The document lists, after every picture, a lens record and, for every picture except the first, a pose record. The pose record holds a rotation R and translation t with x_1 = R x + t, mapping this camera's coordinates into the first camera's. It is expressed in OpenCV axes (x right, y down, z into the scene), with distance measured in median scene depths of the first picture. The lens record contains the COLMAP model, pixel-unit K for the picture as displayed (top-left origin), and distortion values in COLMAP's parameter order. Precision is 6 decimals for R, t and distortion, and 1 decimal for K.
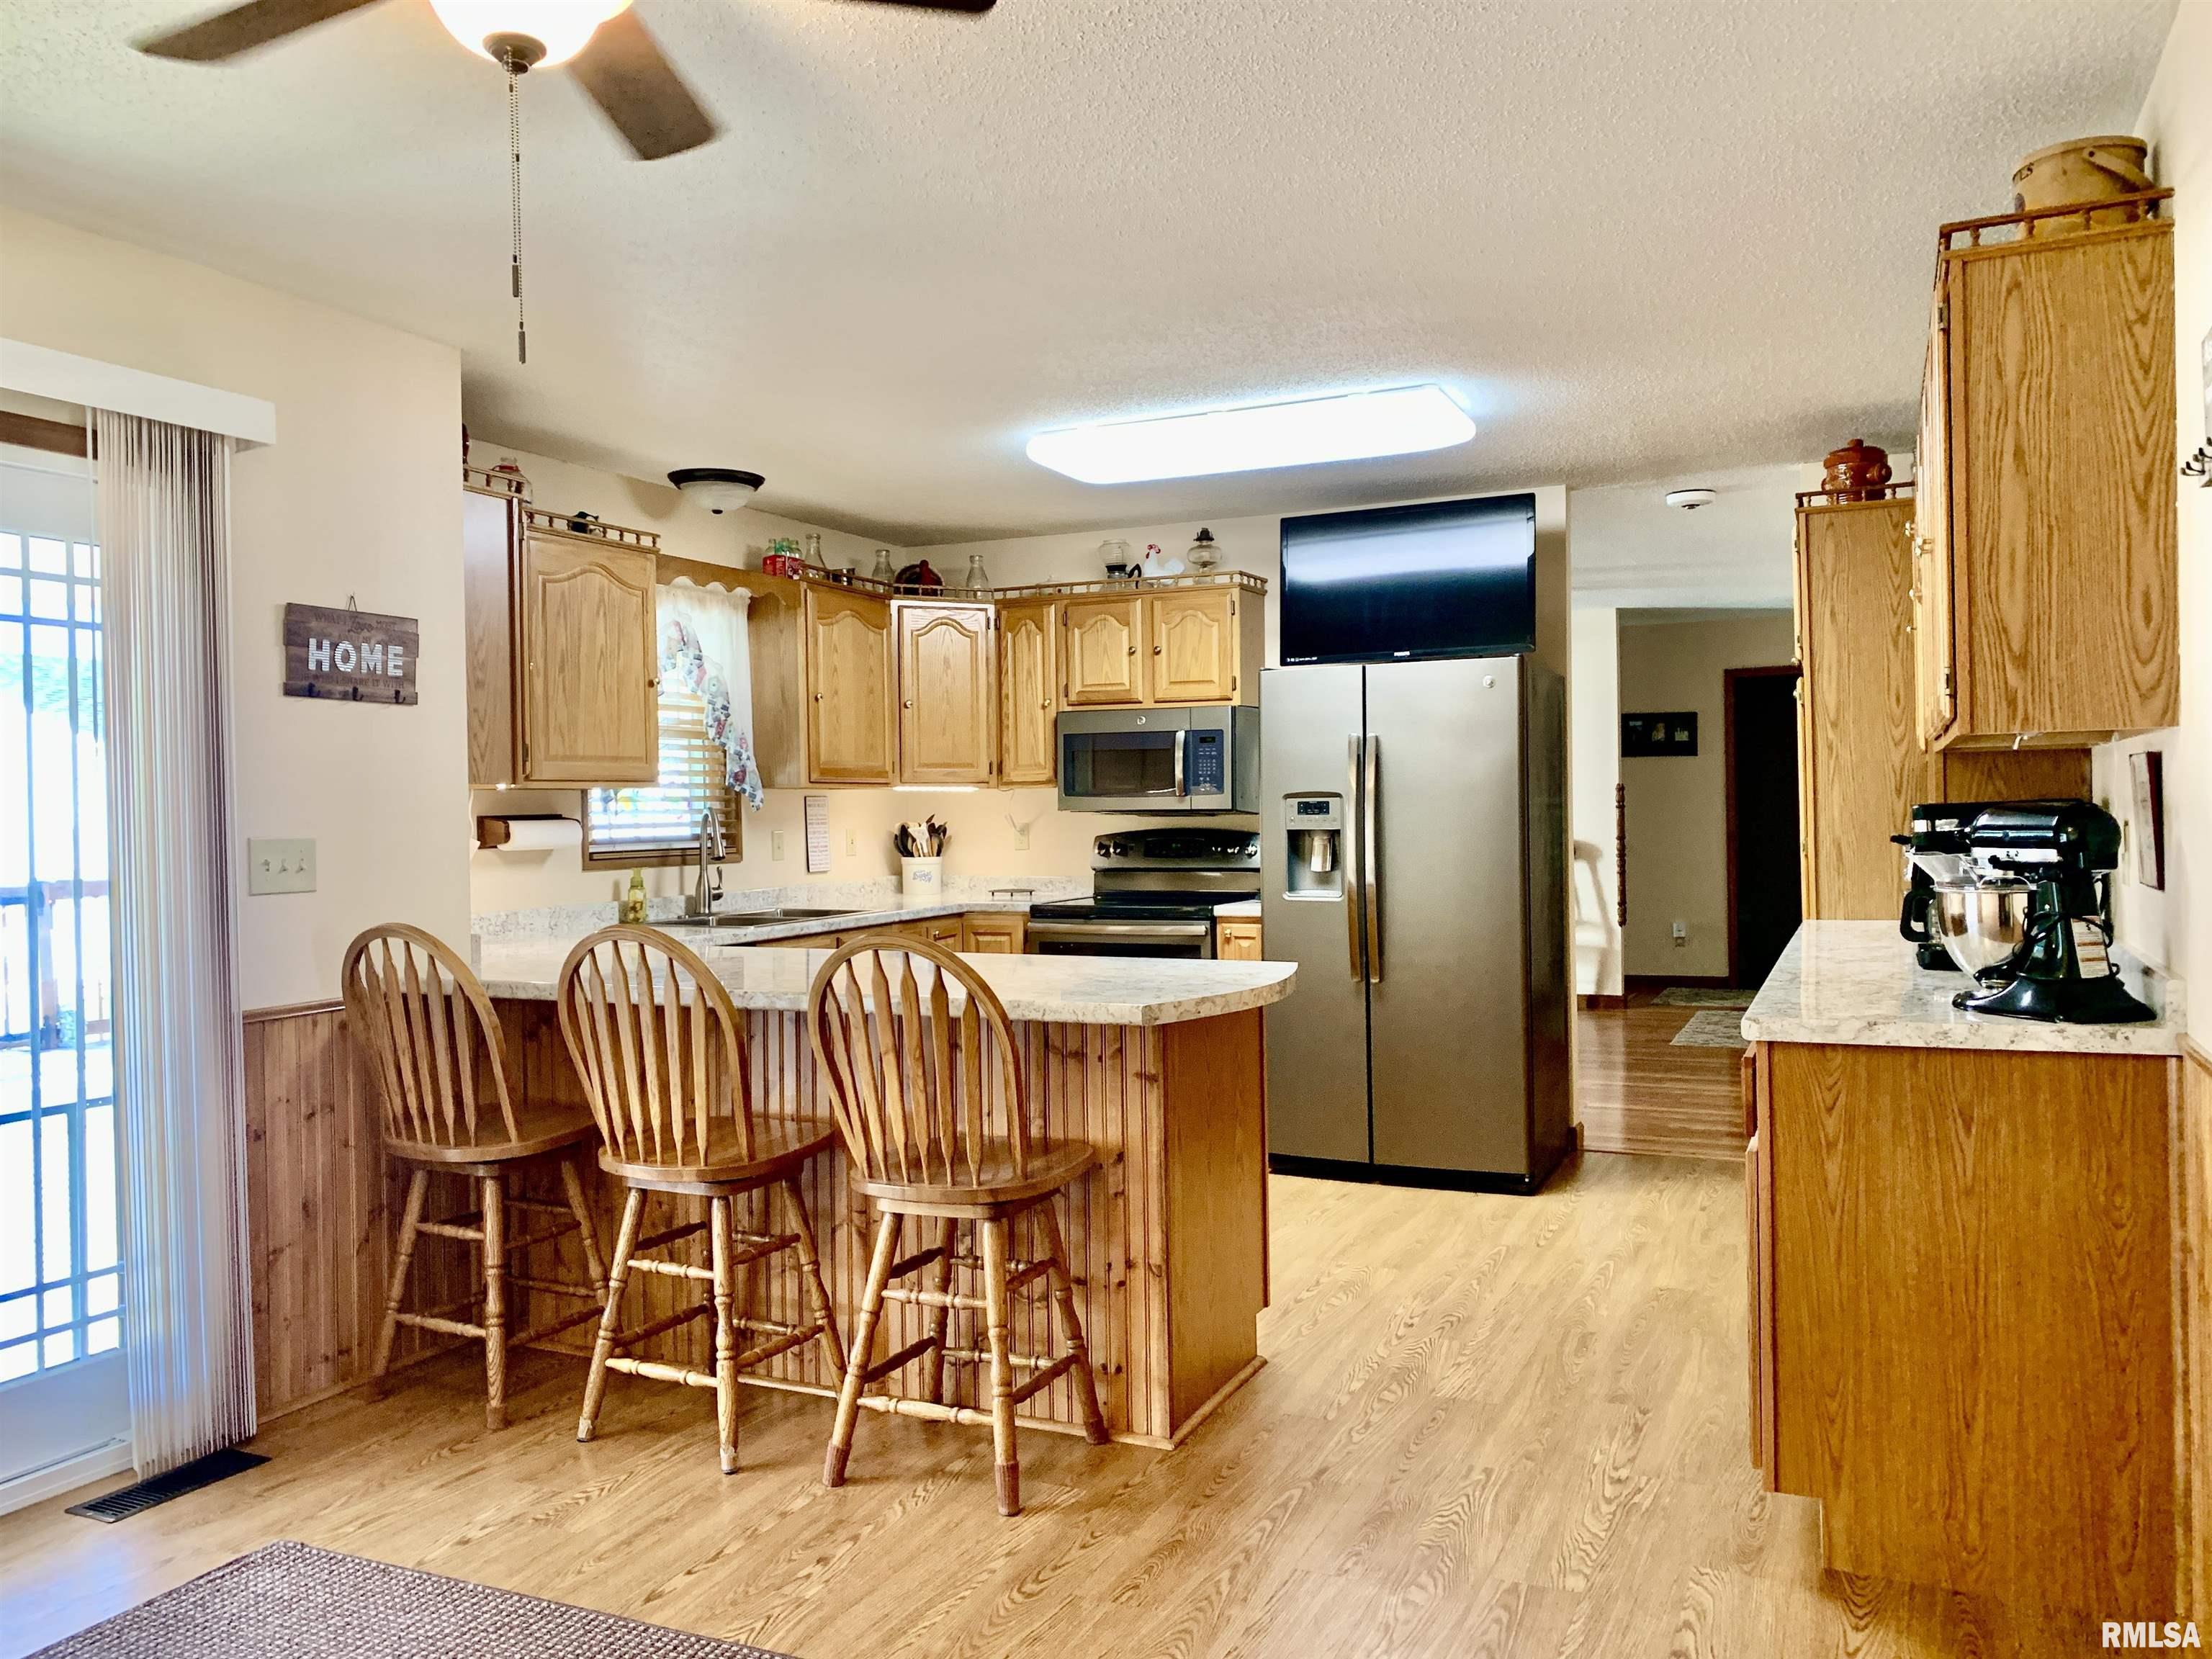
lens RADIAL K [[1680.1, 0, 1094.2], [0, 1680.1, 820.2], [0, 0, 1]] dist [0.048811, -0.054220]
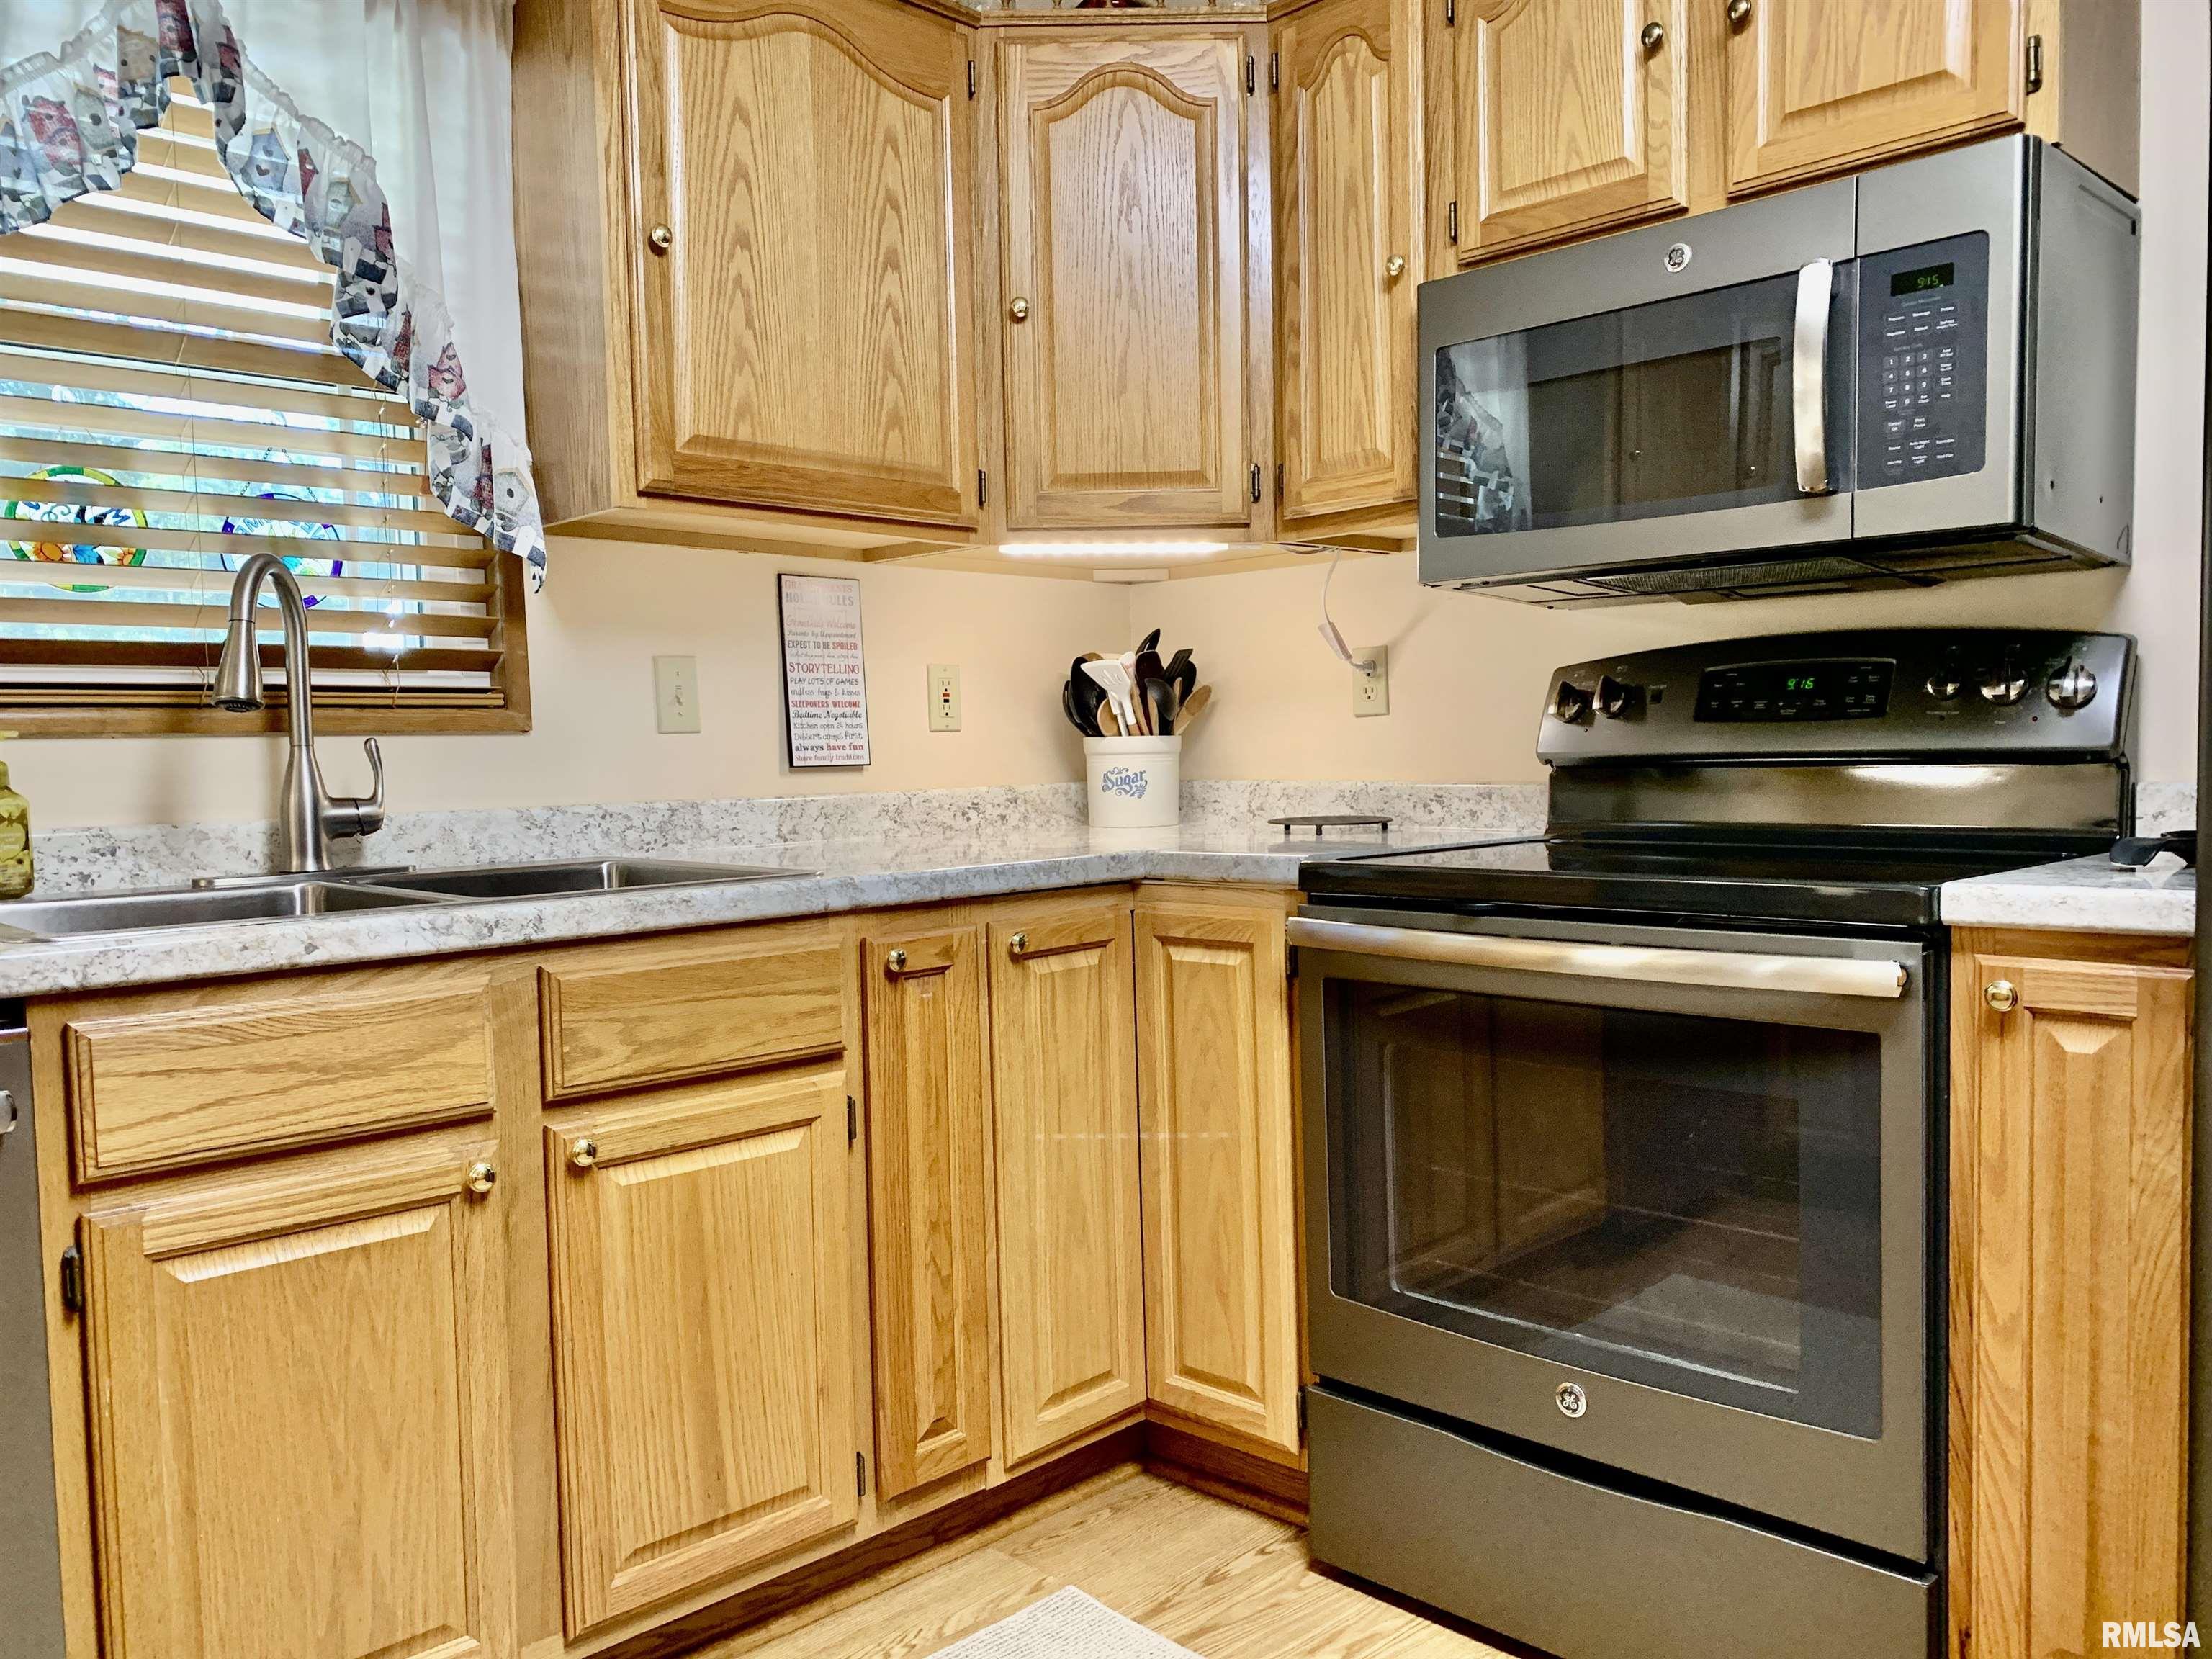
lens RADIAL K [[1680.1, 0, 1134.0], [0, 1680.1, 850.1], [0, 0, 1]] dist [0.048811, -0.054220]
pose [[0.940990, 0.014260, -0.338134, 0.069477], [0.004573, 0.998485, 0.054835, 0.050733], [0.338404, -0.053145, 0.939499, 1.154888]]
